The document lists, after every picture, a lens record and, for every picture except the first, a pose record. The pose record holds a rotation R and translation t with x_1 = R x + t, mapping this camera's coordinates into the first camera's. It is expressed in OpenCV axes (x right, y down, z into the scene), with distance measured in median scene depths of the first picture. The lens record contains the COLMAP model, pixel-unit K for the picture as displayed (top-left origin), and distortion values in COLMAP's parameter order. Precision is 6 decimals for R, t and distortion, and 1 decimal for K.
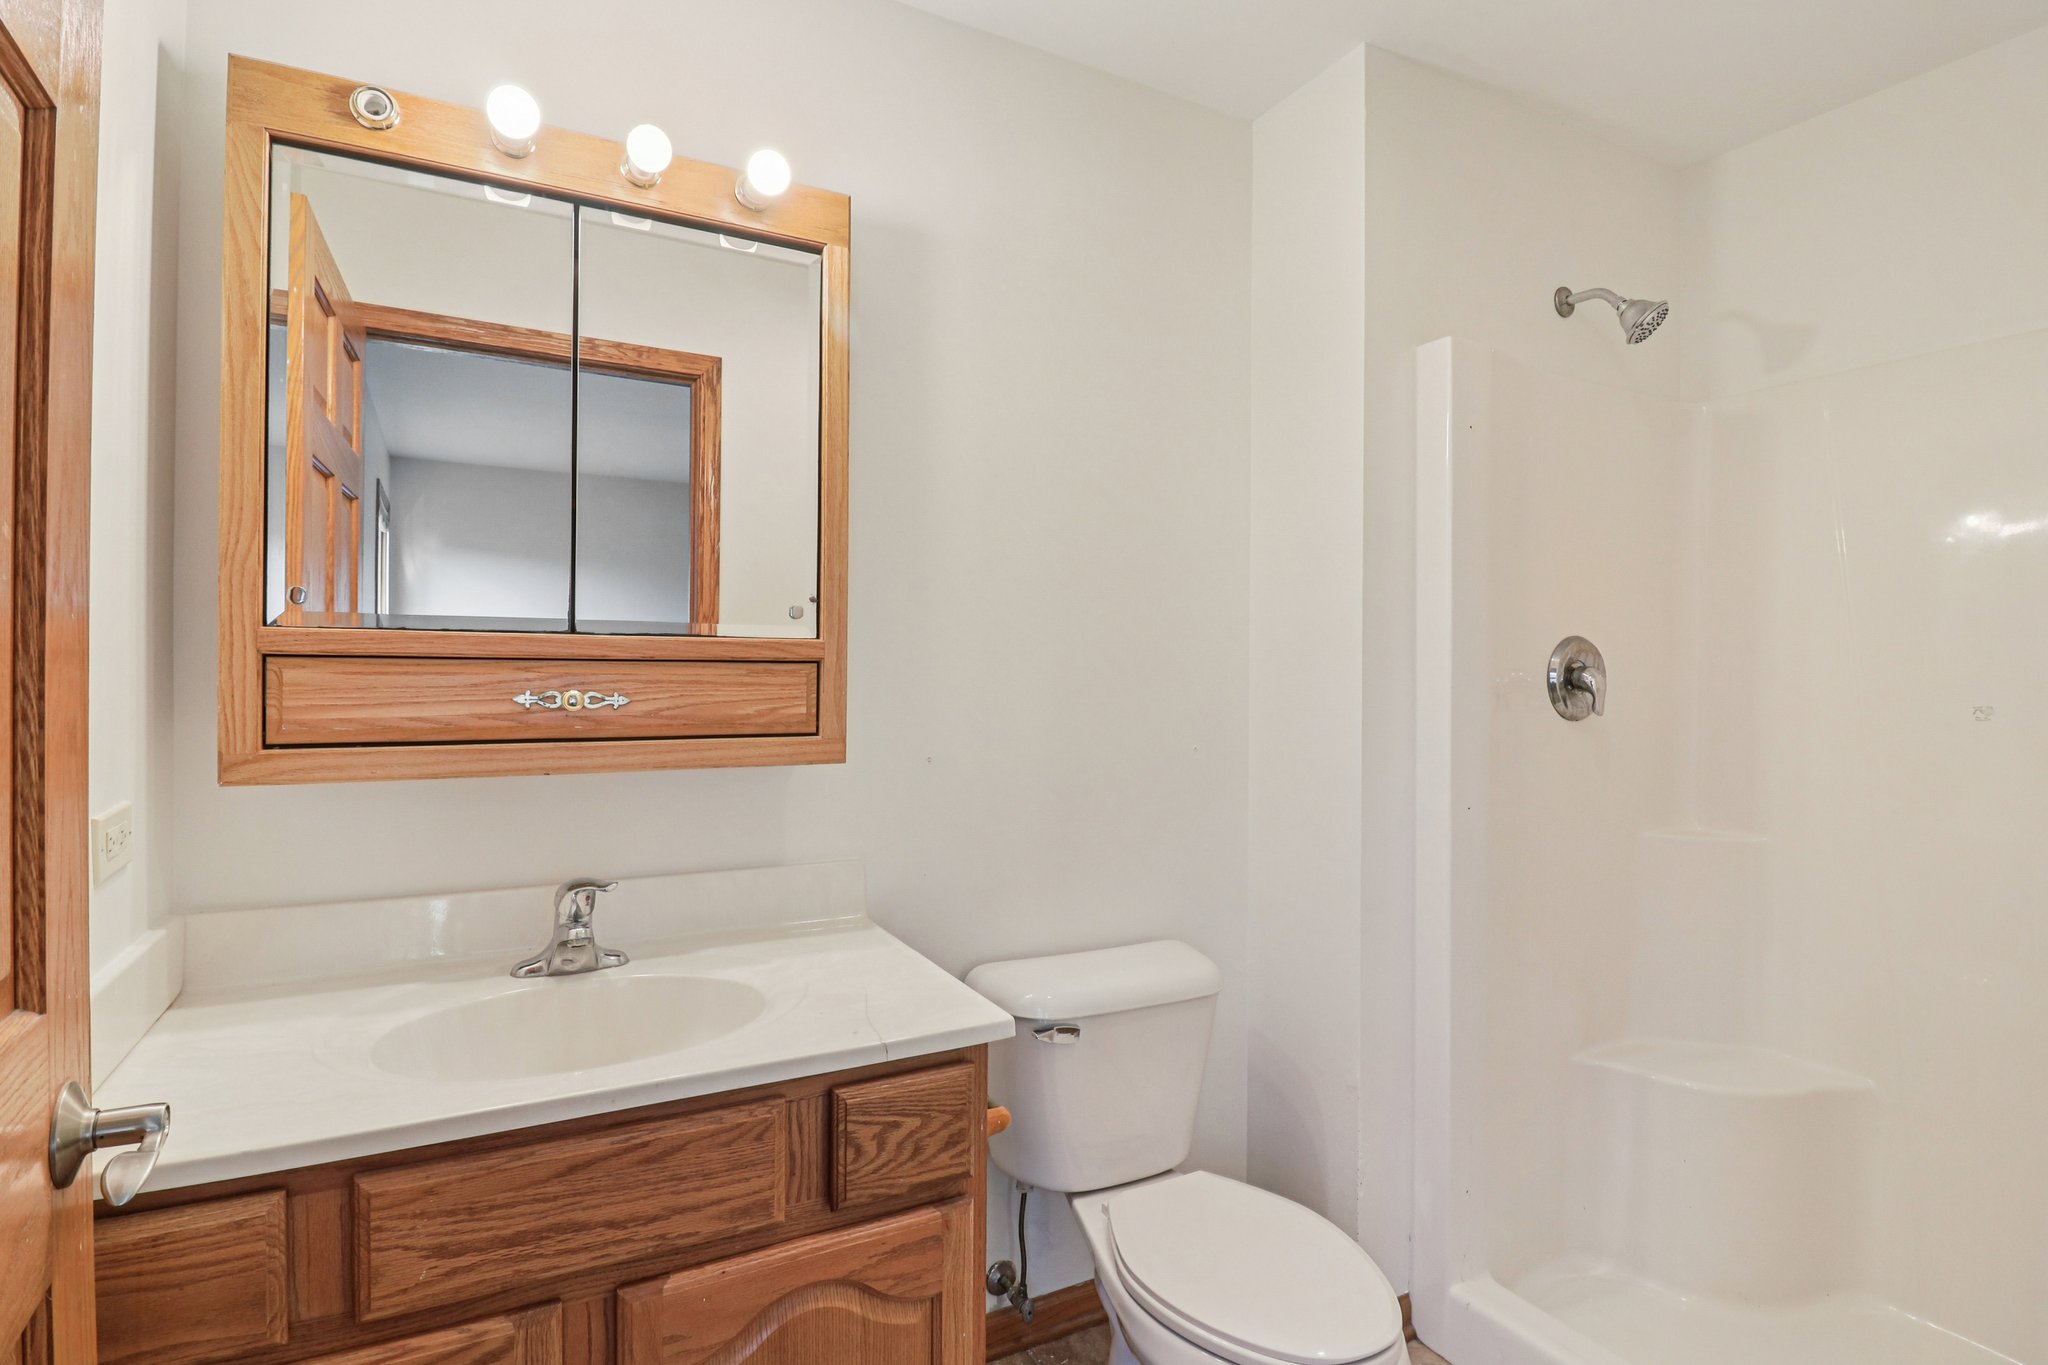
lens RADIAL K [[966.9, 0, 1024.3], [0, 966.9, 680.3], [0, 0, 1]] dist [0.000738, -0.013579]
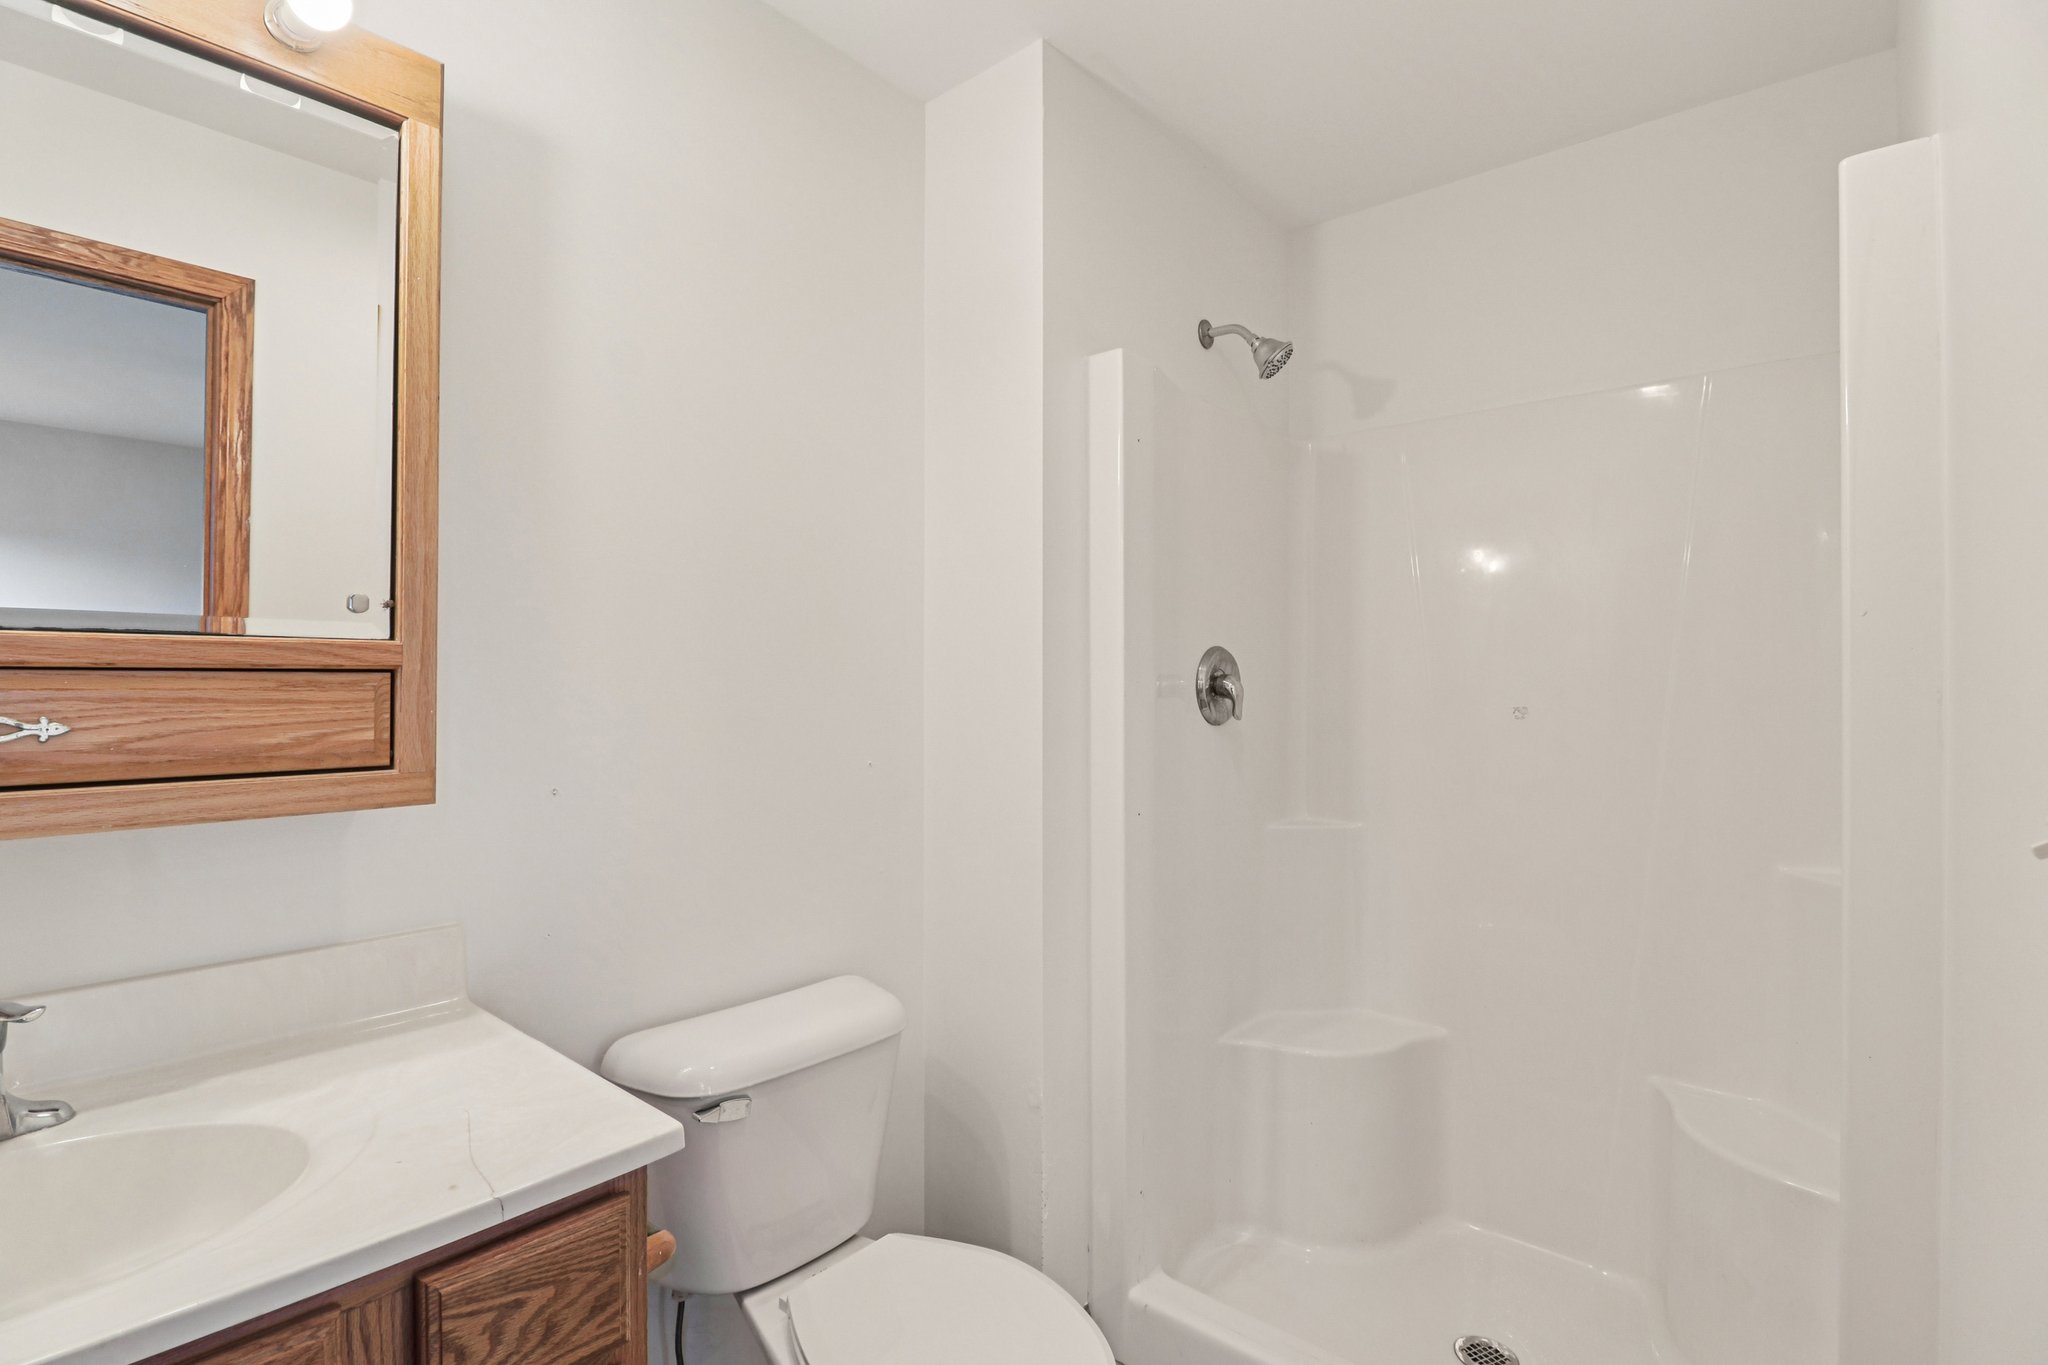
lens RADIAL K [[966.9, 0, 1024.3], [0, 966.9, 680.3], [0, 0, 1]] dist [0.000738, -0.013579]
pose [[0.933919, -0.003600, 0.357466, -0.023677], [0.006552, 0.999954, -0.007048, -0.003017], [-0.357424, 0.008924, 0.933900, 0.128327]]
